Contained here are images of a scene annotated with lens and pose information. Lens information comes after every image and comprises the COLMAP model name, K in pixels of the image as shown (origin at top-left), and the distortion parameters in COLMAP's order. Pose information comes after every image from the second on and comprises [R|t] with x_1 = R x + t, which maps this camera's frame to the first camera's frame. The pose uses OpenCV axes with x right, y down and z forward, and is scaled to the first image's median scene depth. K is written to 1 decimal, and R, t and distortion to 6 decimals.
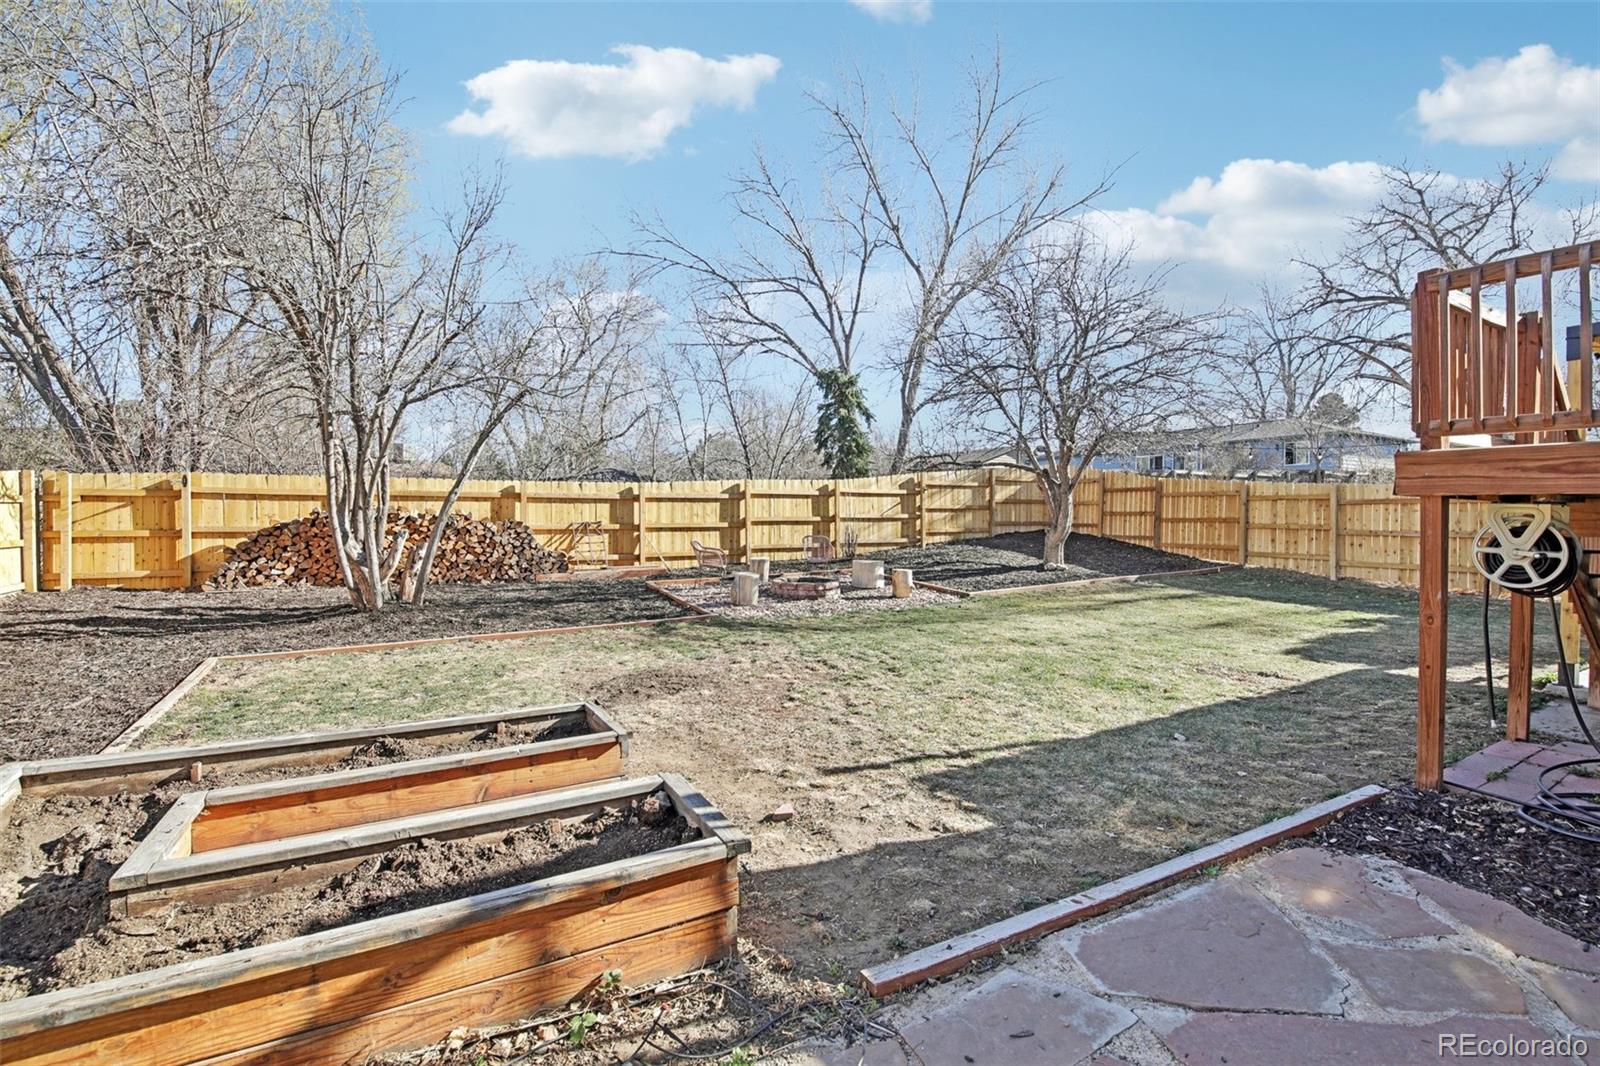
lens RADIAL K [[687.7, 0, 796.3], [0, 687.7, 529.5], [0, 0, 1]] dist [-0.003134, -0.008001]
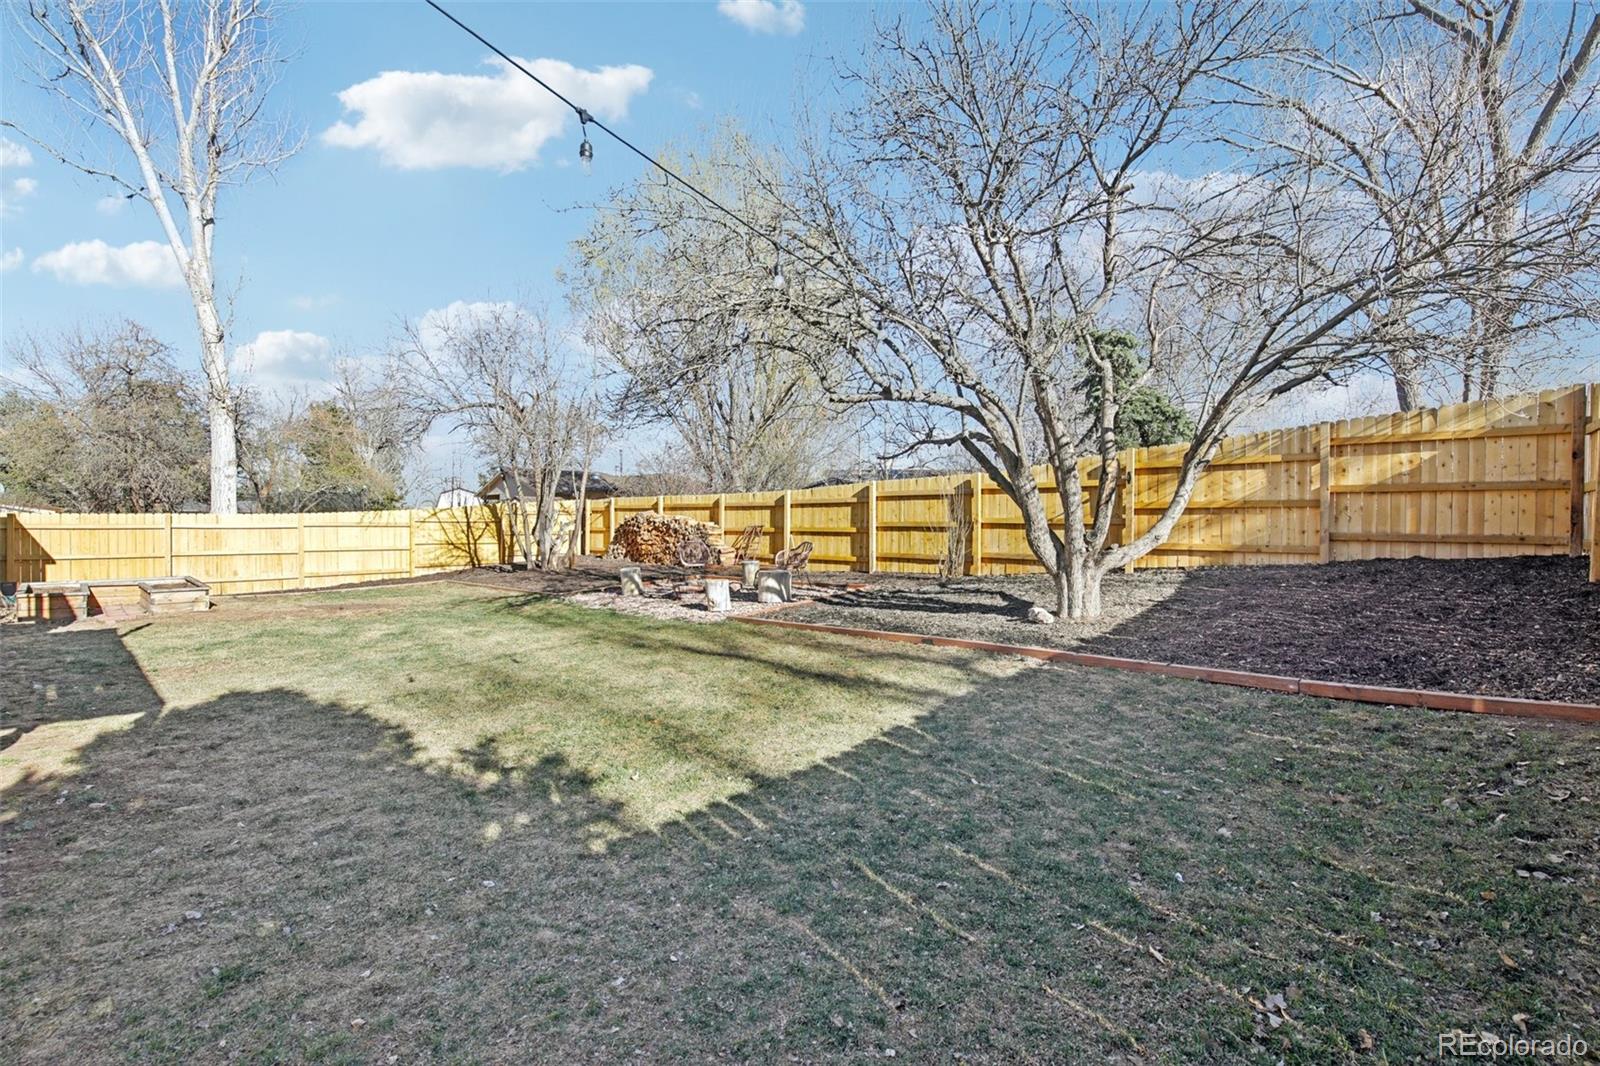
lens RADIAL K [[687.7, 0, 796.3], [0, 687.7, 529.5], [0, 0, 1]] dist [-0.003134, -0.008001]
pose [[0.313416, 0.009711, -0.949566, 0.769522], [-0.024725, 0.999692, 0.002063, -0.007221], [0.949294, 0.022831, 0.313560, 0.616355]]
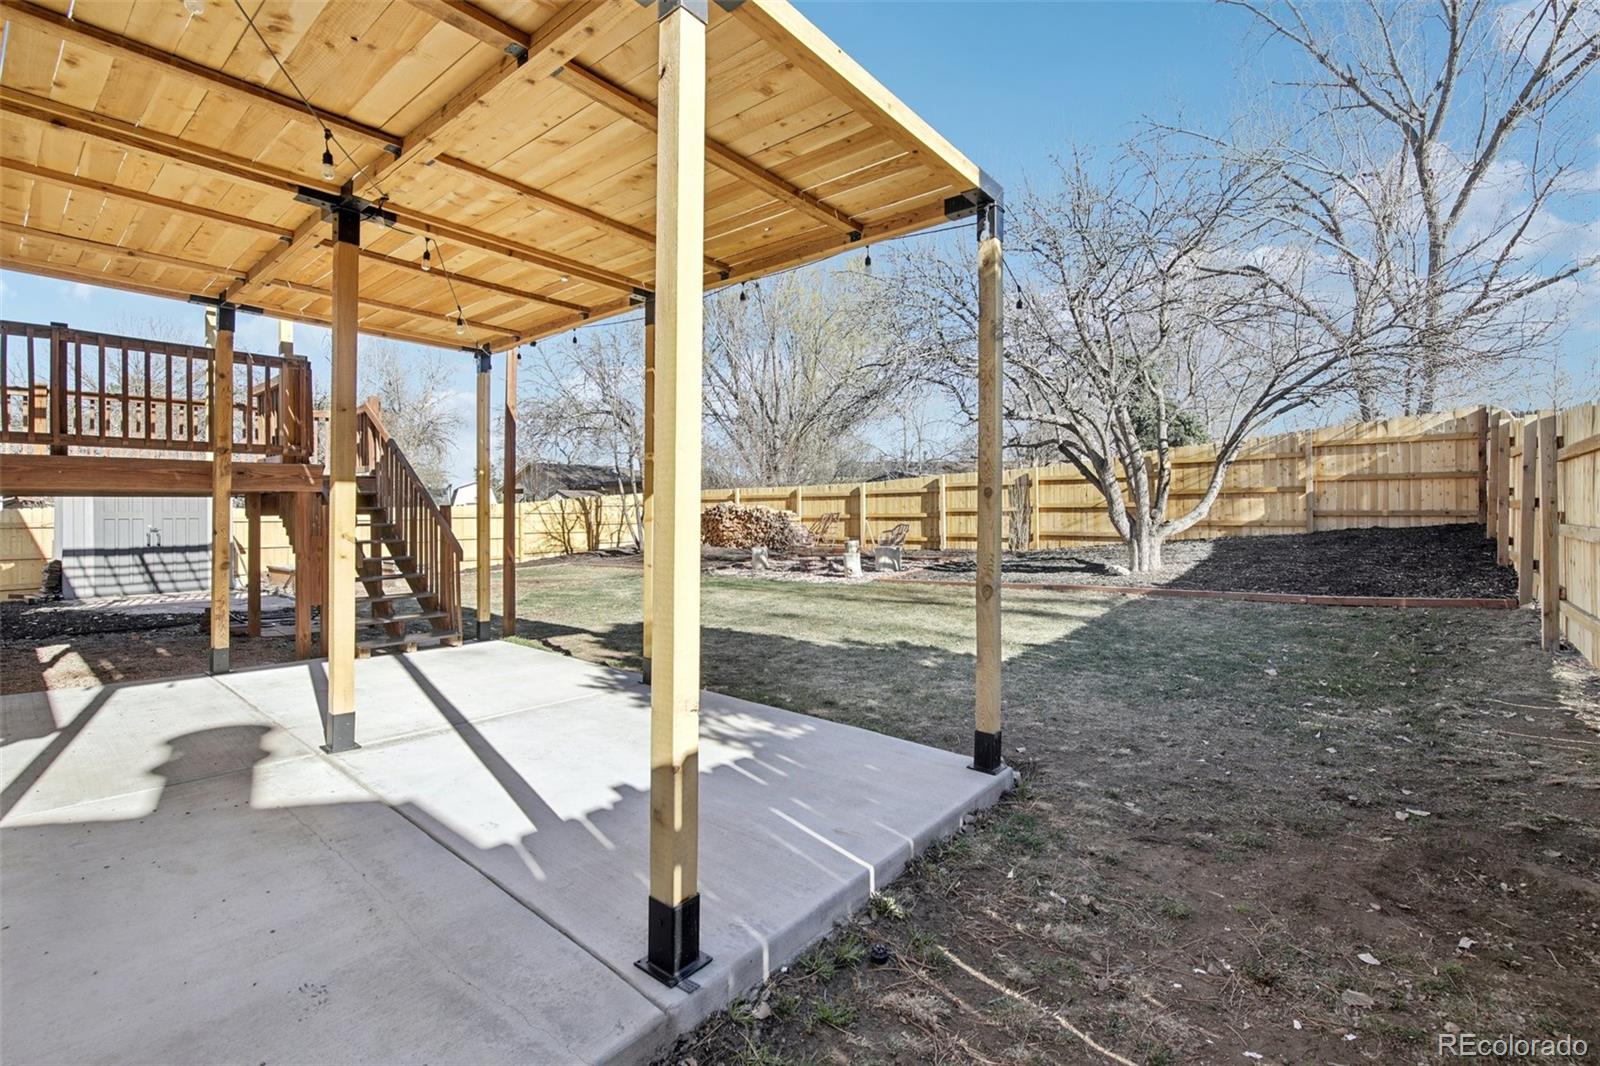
lens RADIAL K [[698.3, 0, 798.8], [0, 698.3, 509.5], [0, 0, 1]] dist [-0.000642, -0.010231]
pose [[0.352609, -0.009851, -0.935719, 0.904963], [-0.012317, 0.999809, -0.015167, 0.004078], [0.935690, 0.016873, 0.352420, 0.384507]]
